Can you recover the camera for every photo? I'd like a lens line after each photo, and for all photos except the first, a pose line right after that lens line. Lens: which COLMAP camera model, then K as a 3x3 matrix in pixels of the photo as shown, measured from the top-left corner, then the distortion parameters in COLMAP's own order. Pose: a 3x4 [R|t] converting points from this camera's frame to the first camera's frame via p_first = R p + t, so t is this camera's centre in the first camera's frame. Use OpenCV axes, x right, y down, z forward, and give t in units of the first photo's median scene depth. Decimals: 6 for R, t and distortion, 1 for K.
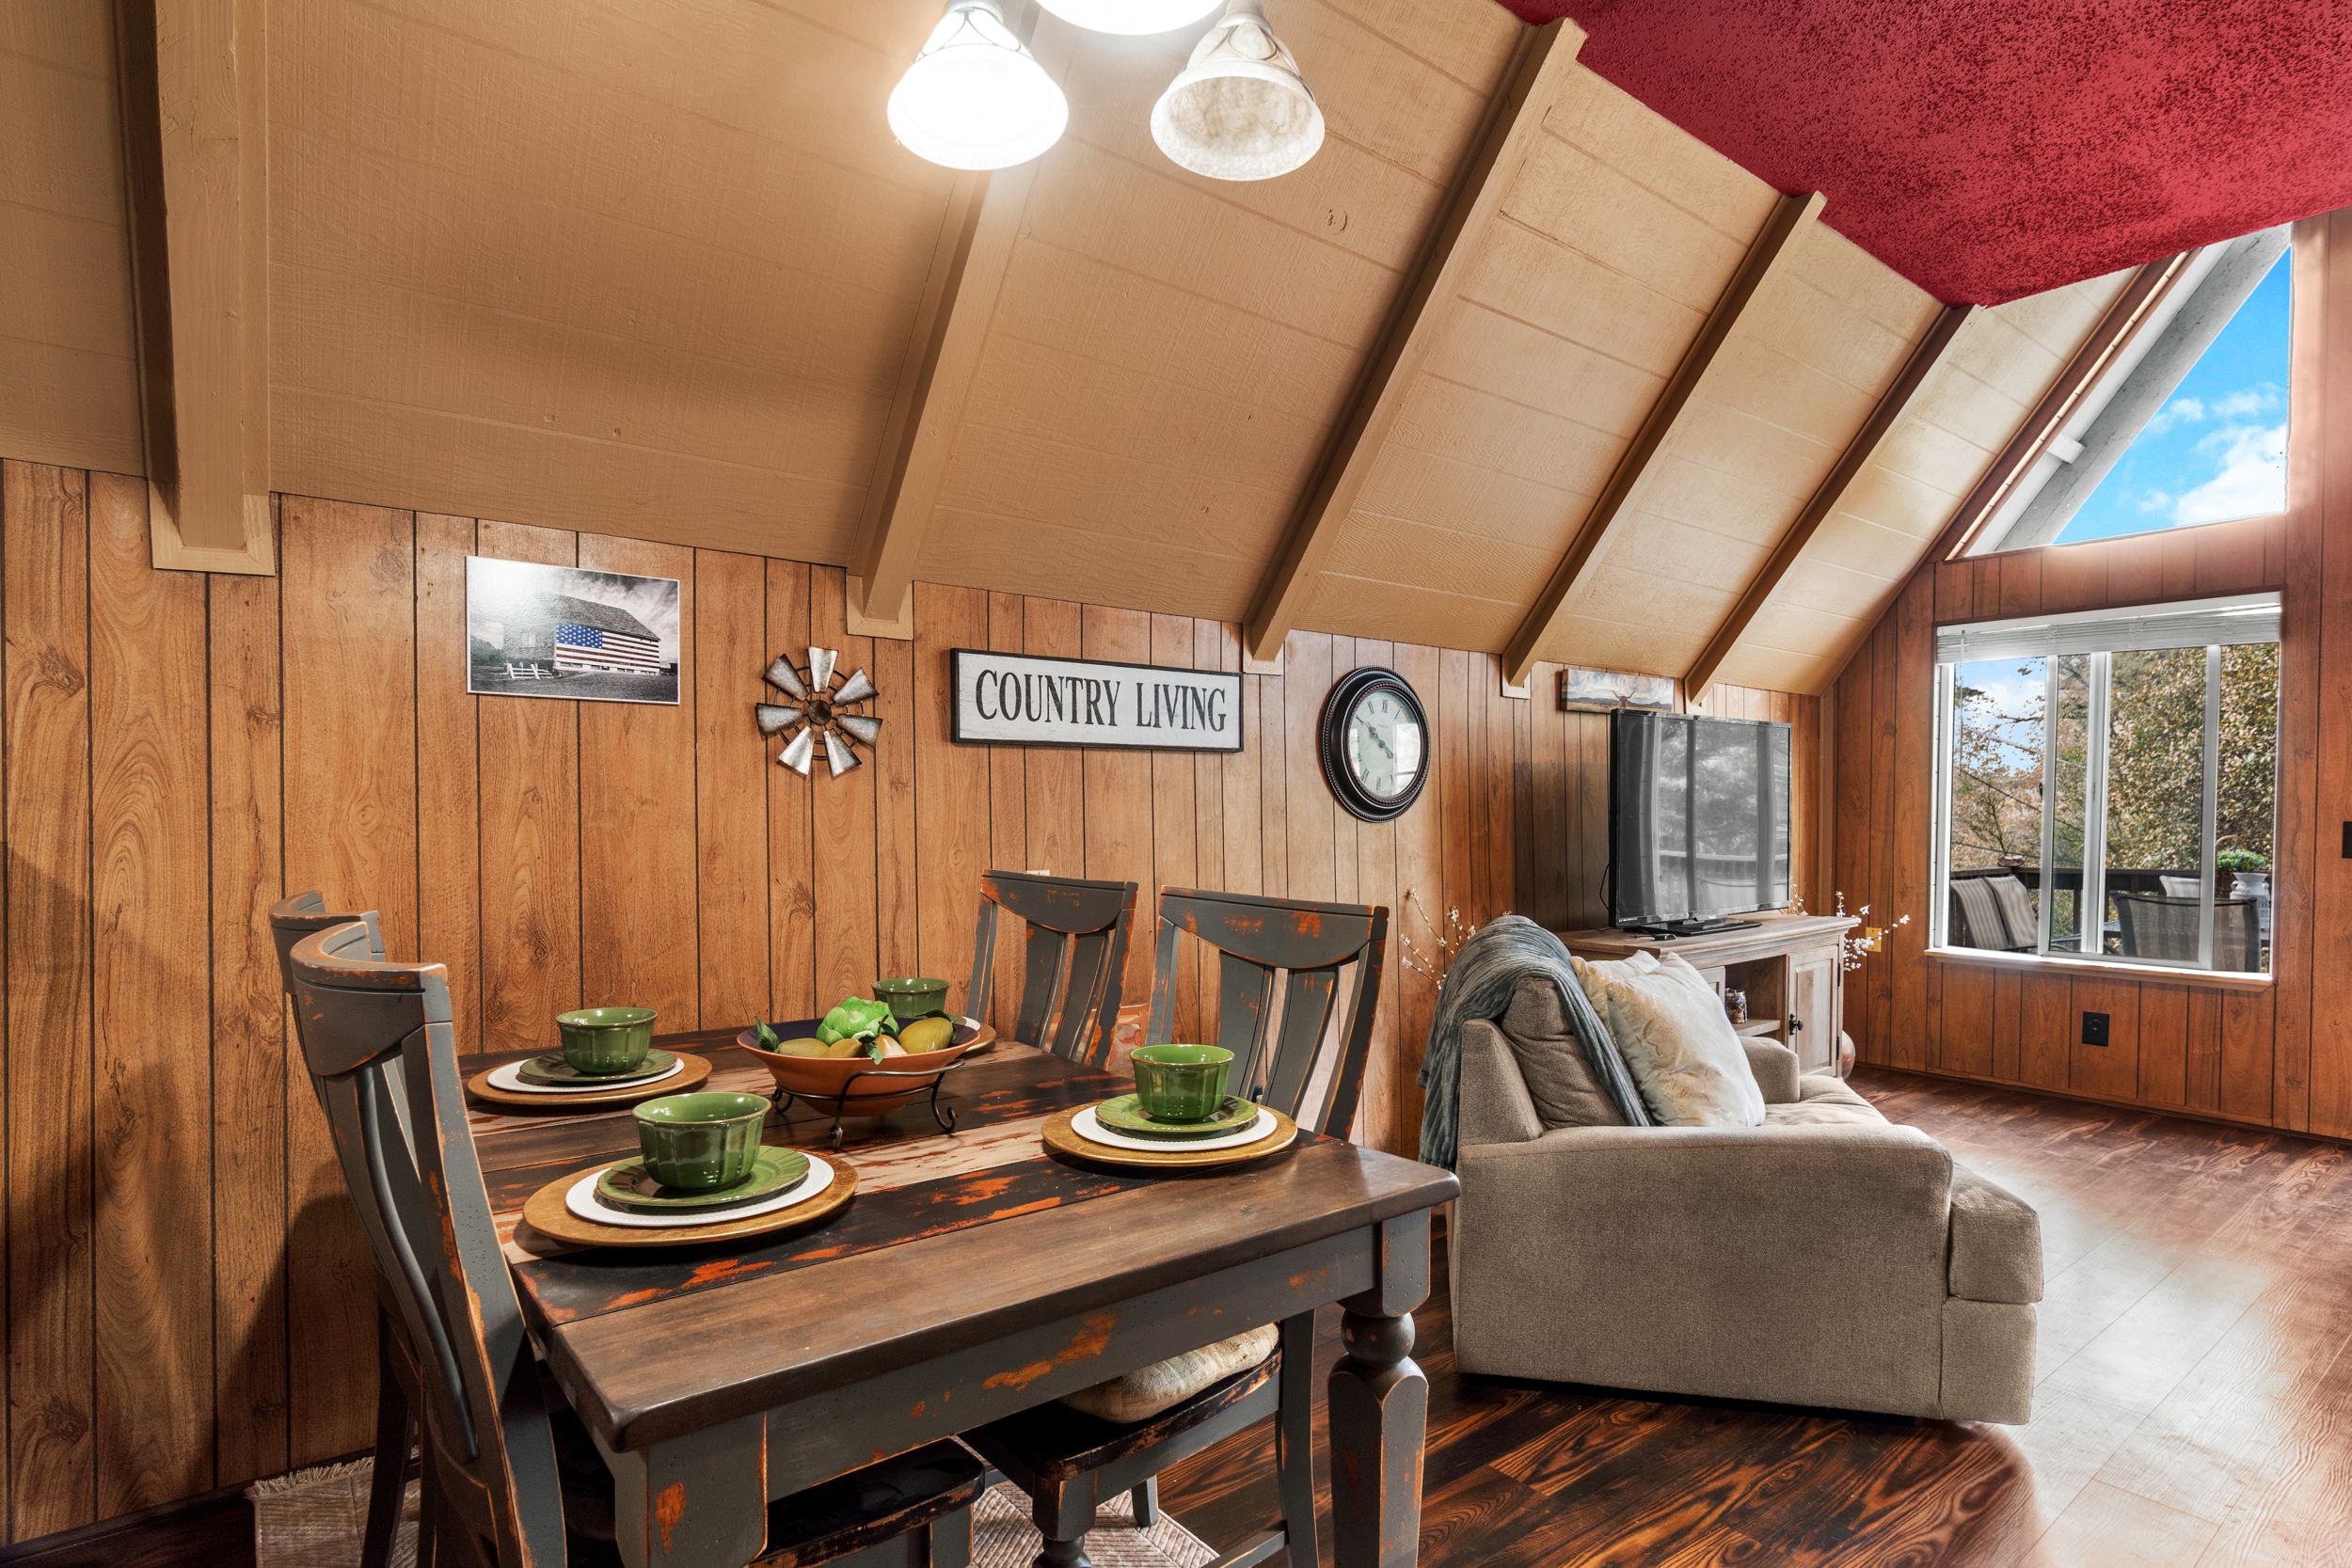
lens RADIAL K [[1211.4, 0, 1192.8], [0, 1211.4, 835.7], [0, 0, 1]] dist [-0.002432, 0.000015]
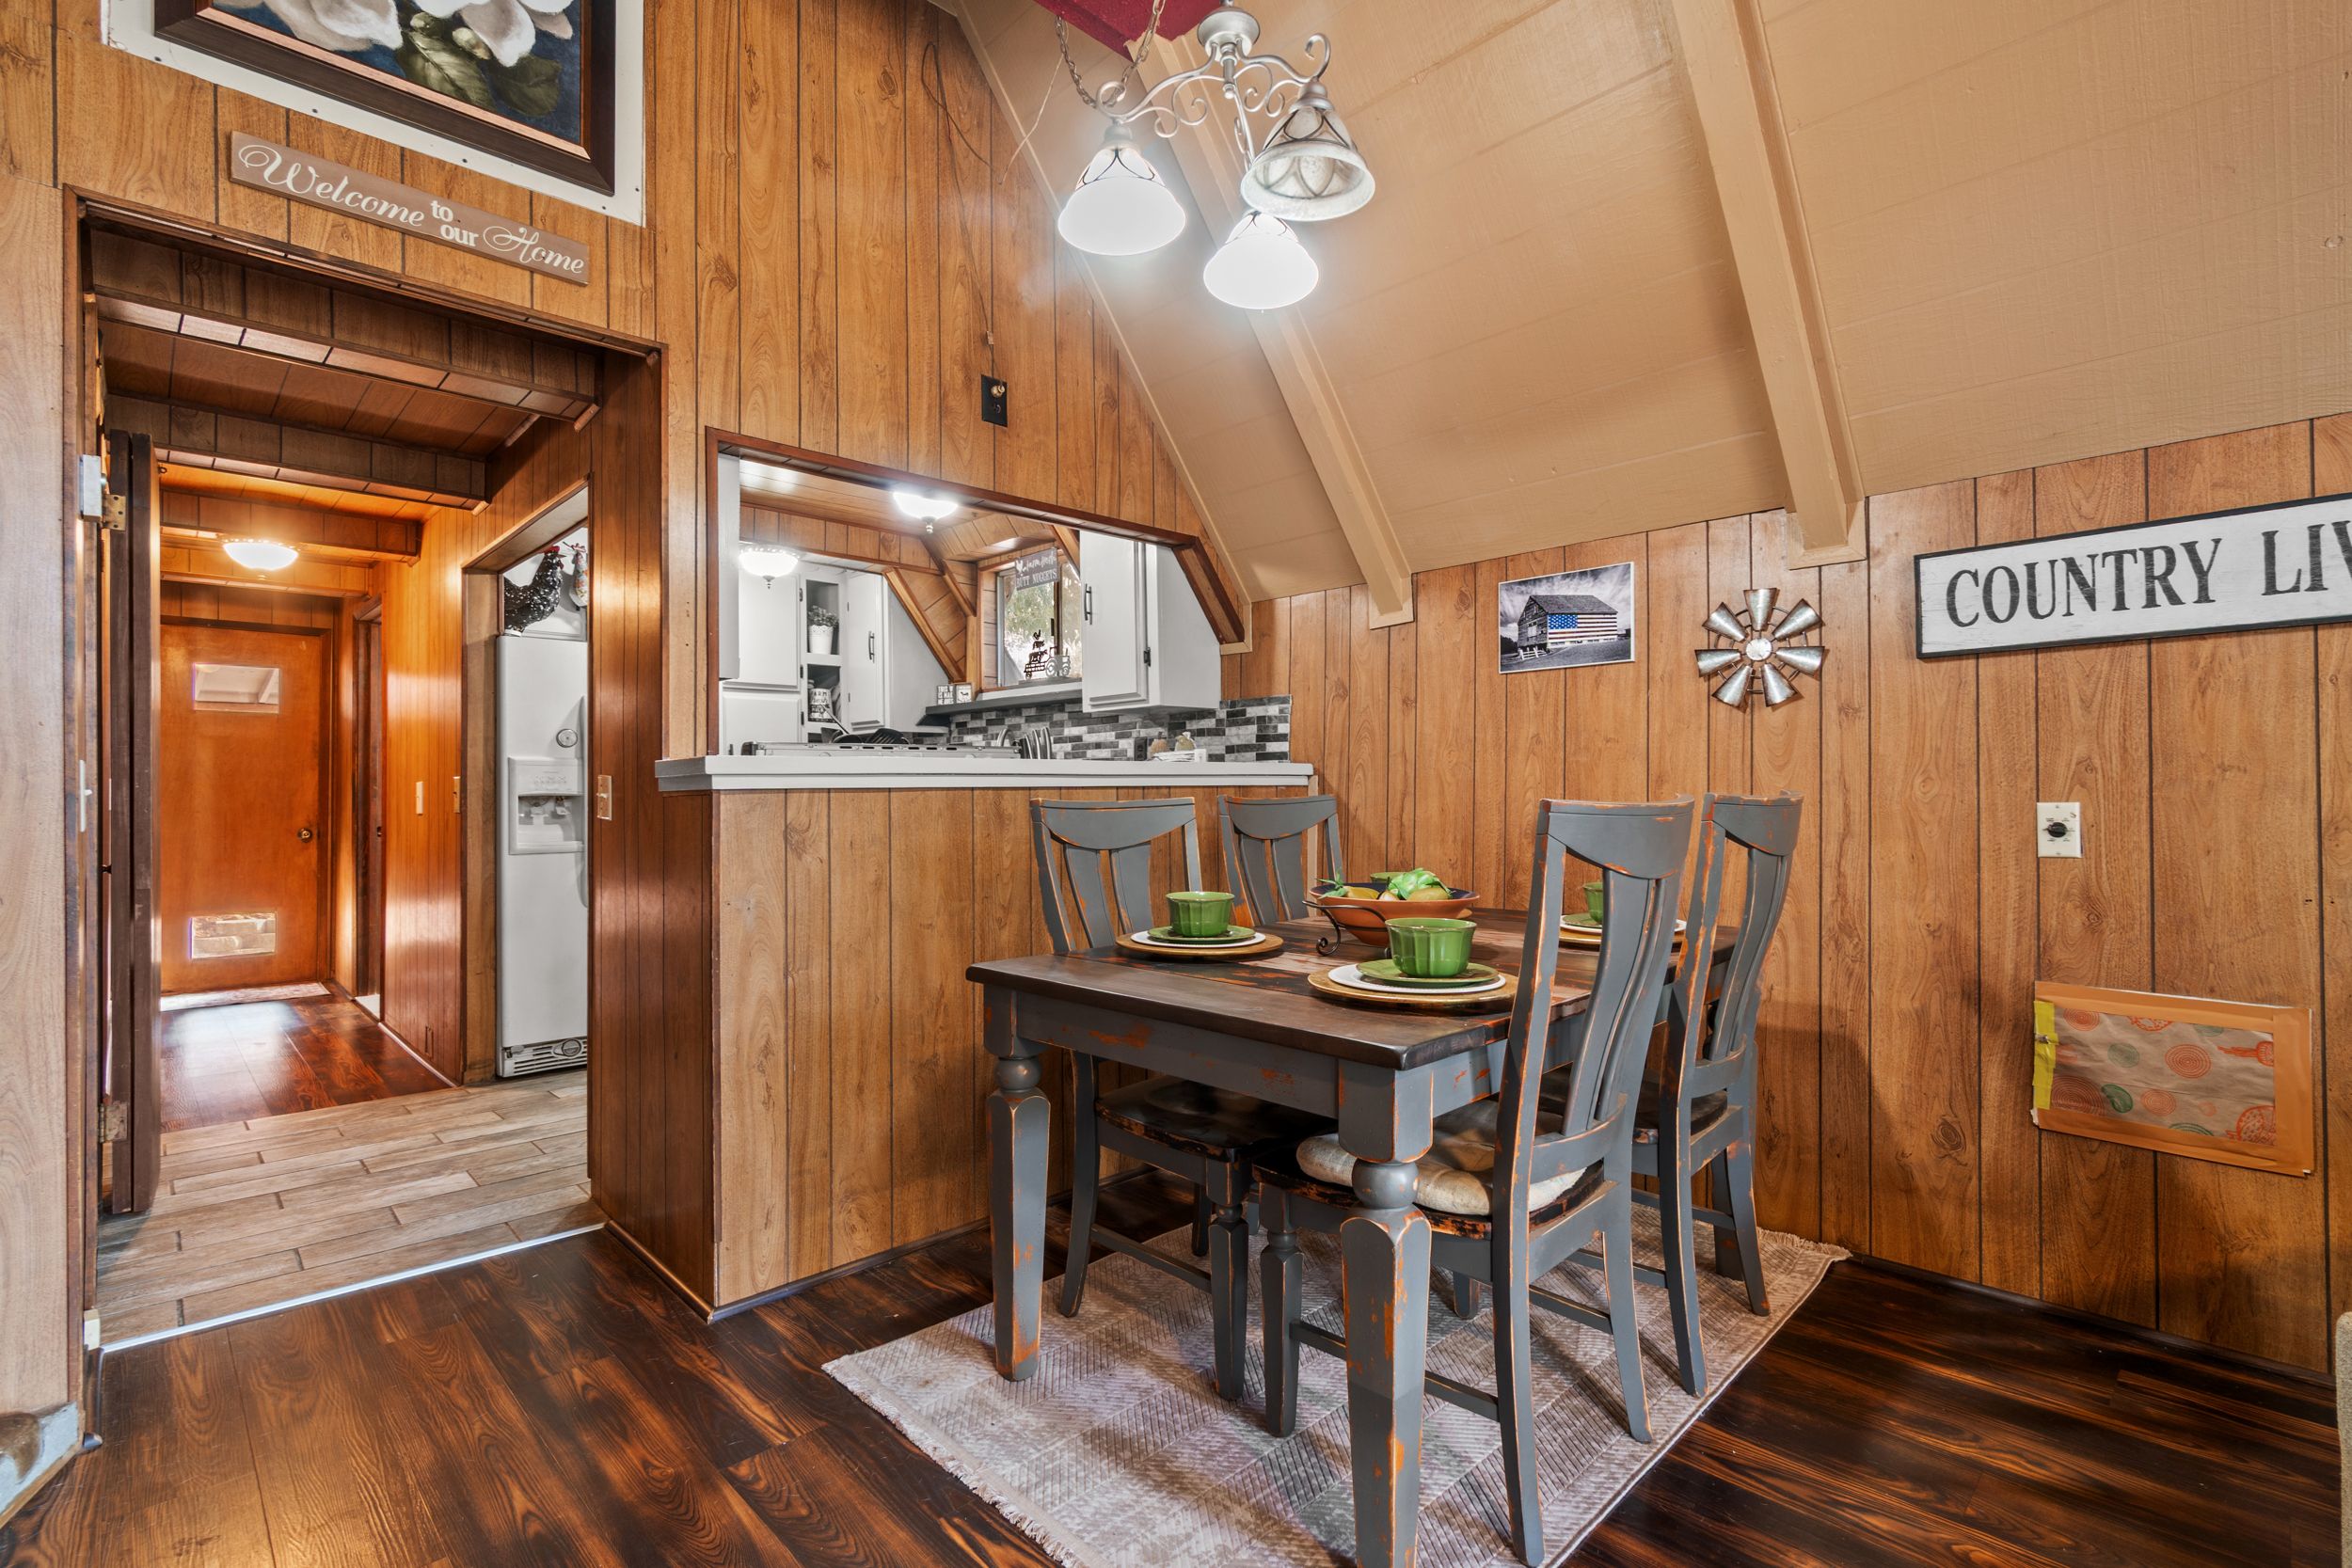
lens RADIAL K [[1096.6, 0, 1176.0], [0, 1096.6, 784.0], [0, 0, 1]] dist [-0.006120, 0.000427]
pose [[0.096122, -0.026356, -0.995021, 0.526685], [-0.023428, 0.999313, -0.028733, 0.050135], [0.995094, 0.026073, 0.095439, 0.345671]]
